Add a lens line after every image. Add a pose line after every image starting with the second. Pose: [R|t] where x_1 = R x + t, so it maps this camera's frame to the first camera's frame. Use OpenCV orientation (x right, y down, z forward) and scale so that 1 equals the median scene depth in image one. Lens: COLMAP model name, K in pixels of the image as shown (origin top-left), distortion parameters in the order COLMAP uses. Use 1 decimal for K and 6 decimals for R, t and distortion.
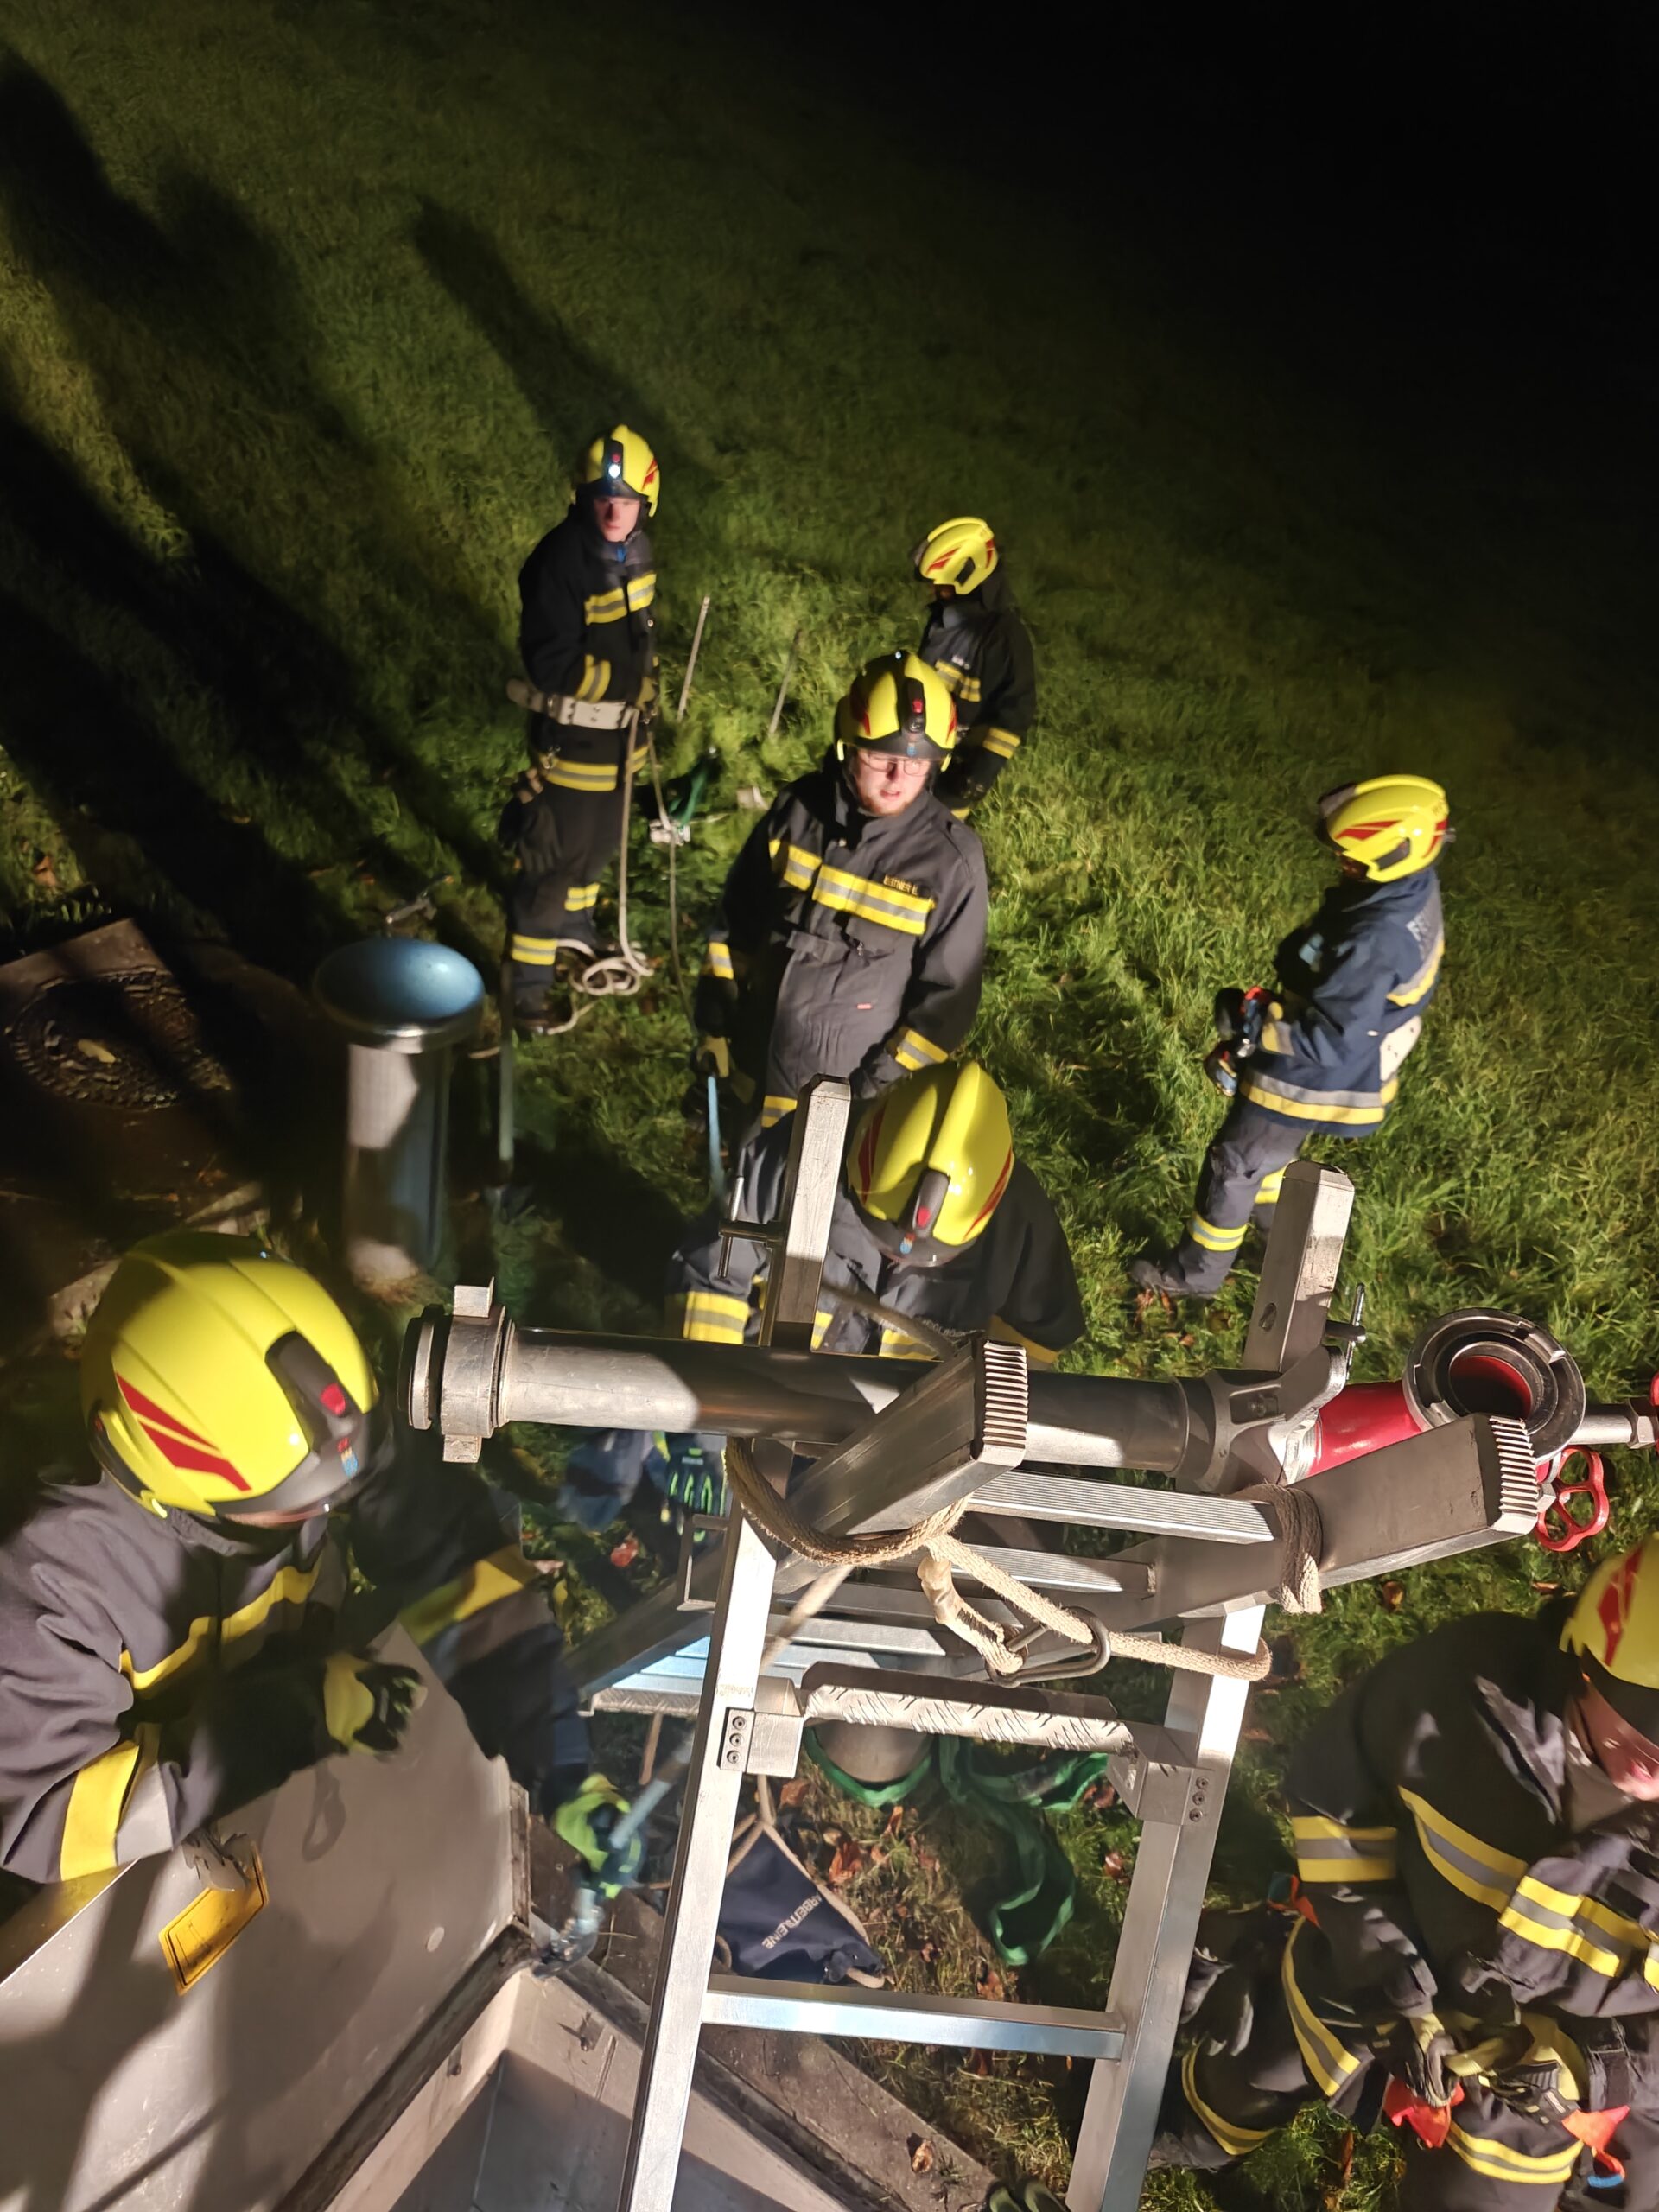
lens RADIAL K [[1496.1, 0, 821.7], [0, 1496.1, 1126.5], [0, 0, 1]] dist [0.045804, -0.058108]
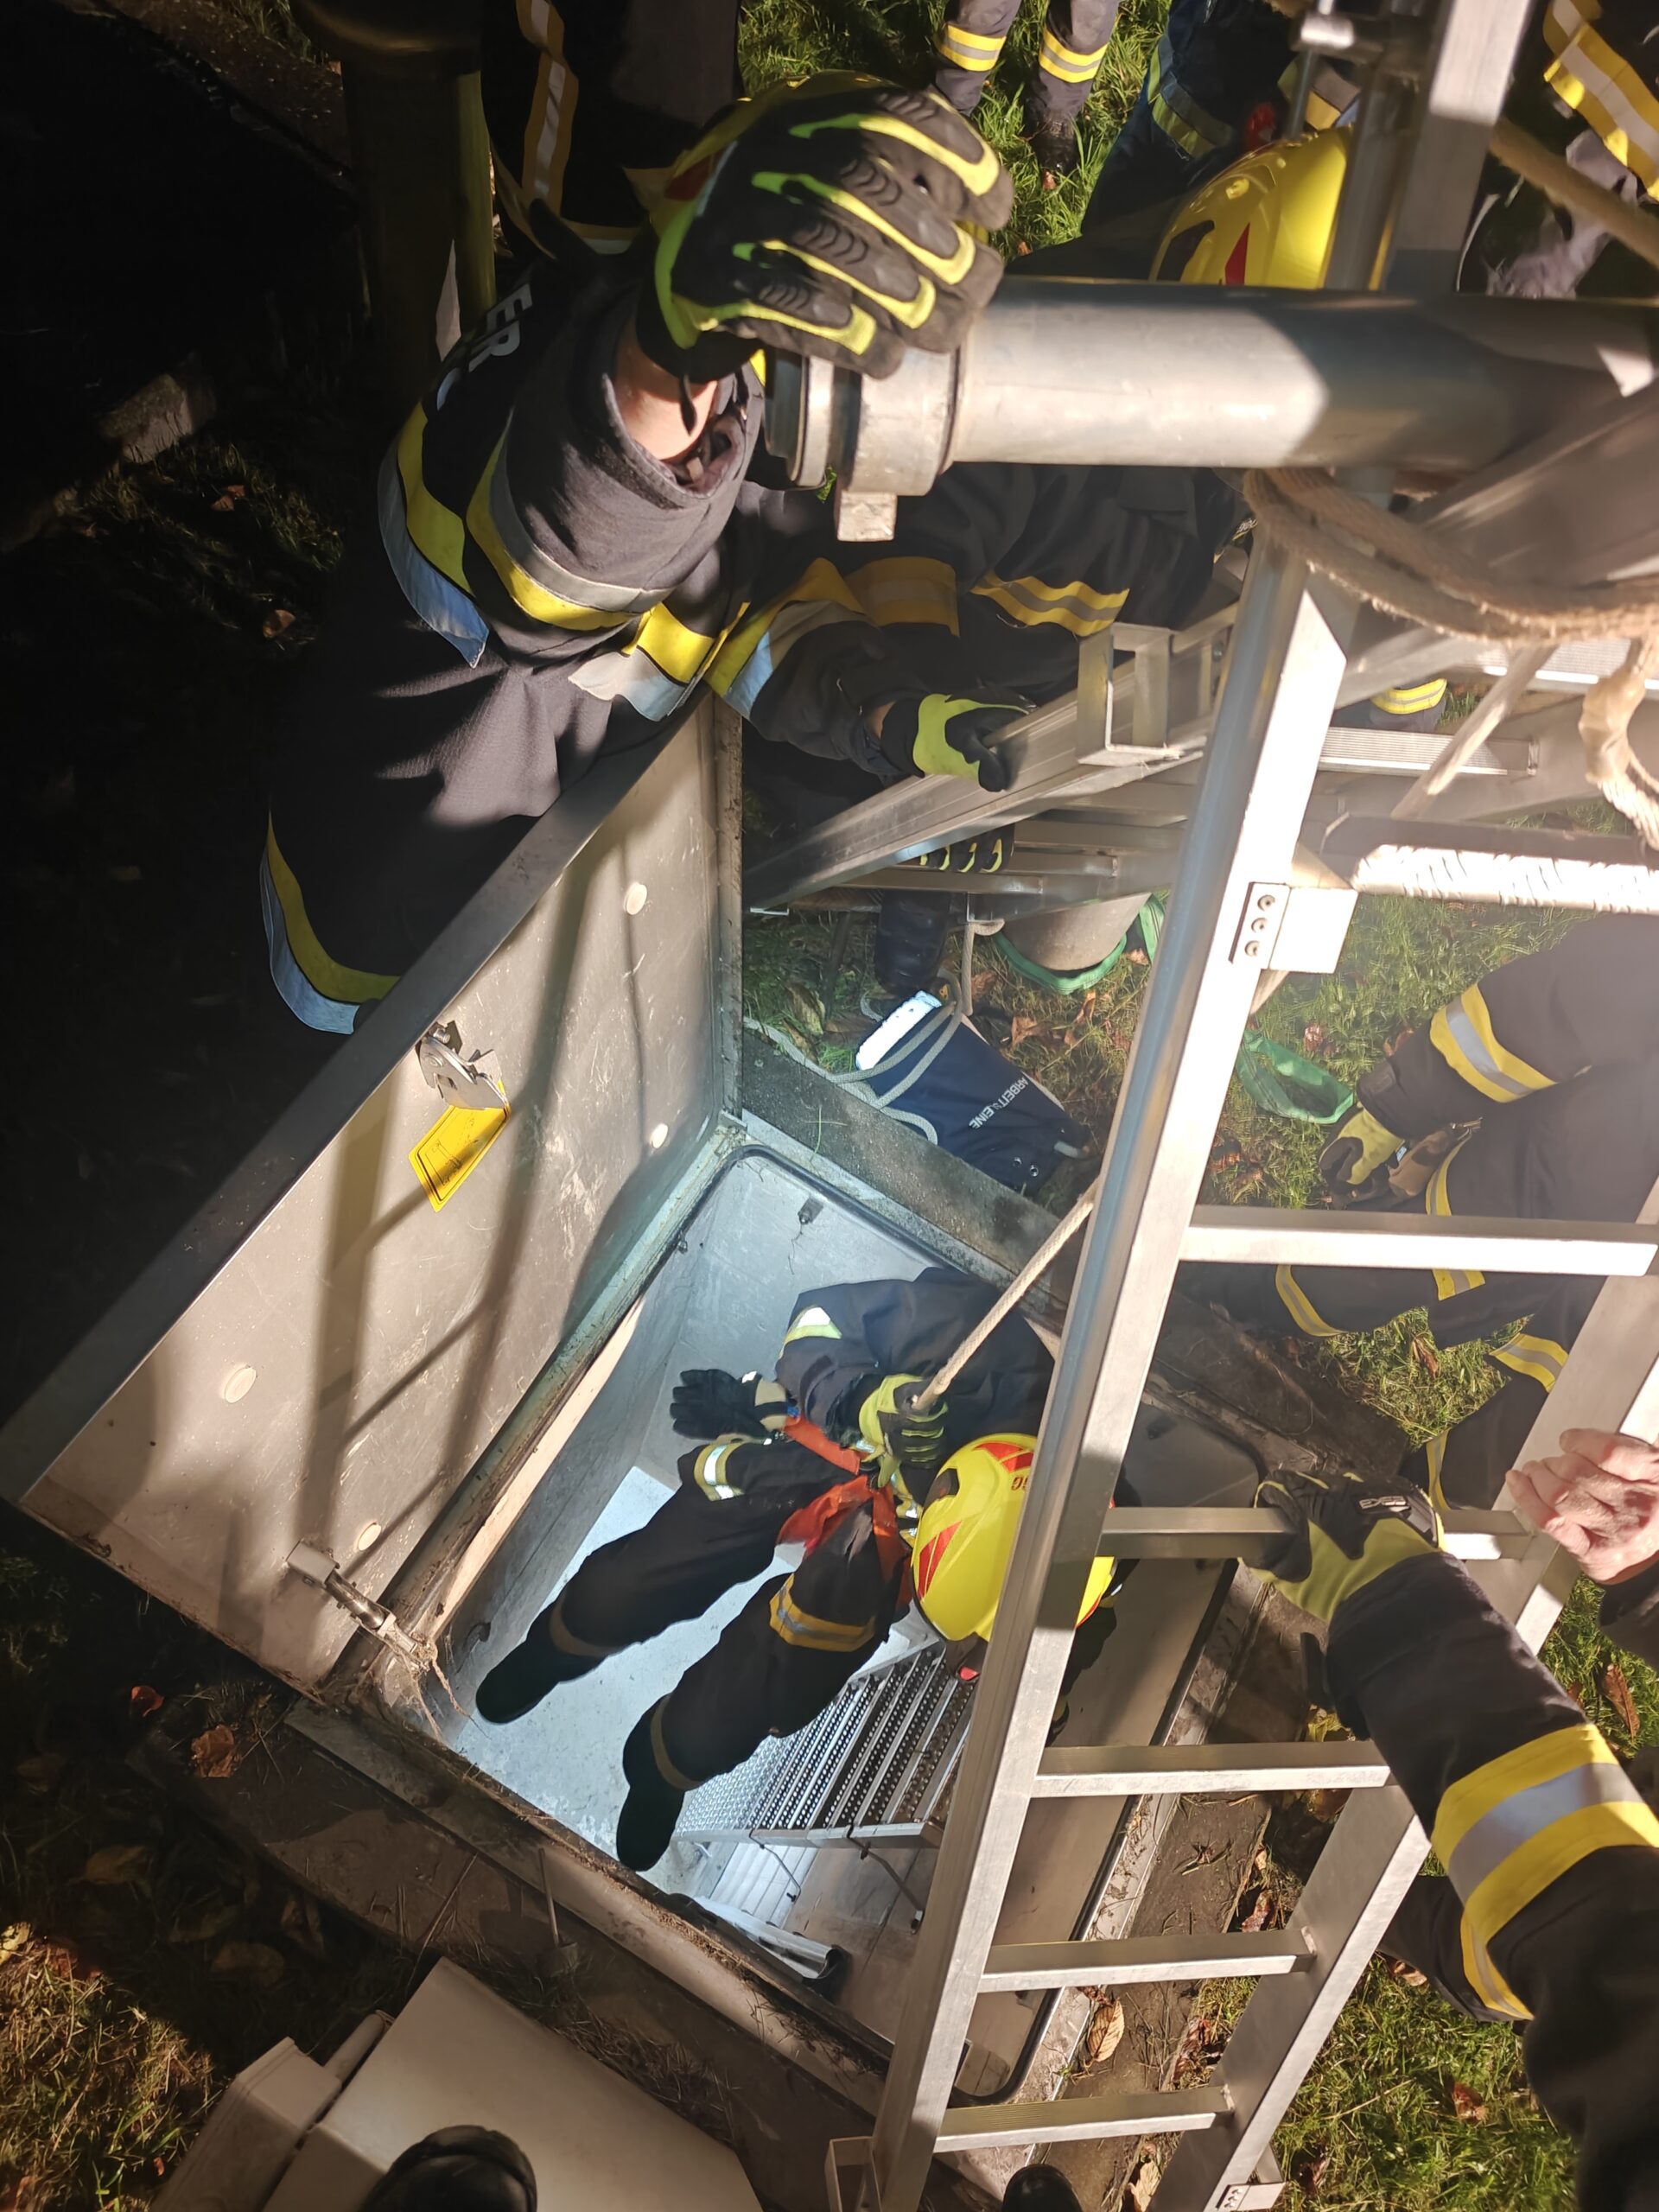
lens RADIAL K [[1490.8, 0, 814.1], [0, 1490.8, 1106.9], [0, 0, 1]] dist [0.046876, -0.053750]
pose [[0.998846, -0.035027, -0.032867, -0.110570], [0.046484, 0.877279, 0.477725, 0.062901], [0.012101, -0.478701, 0.877895, 0.155925]]
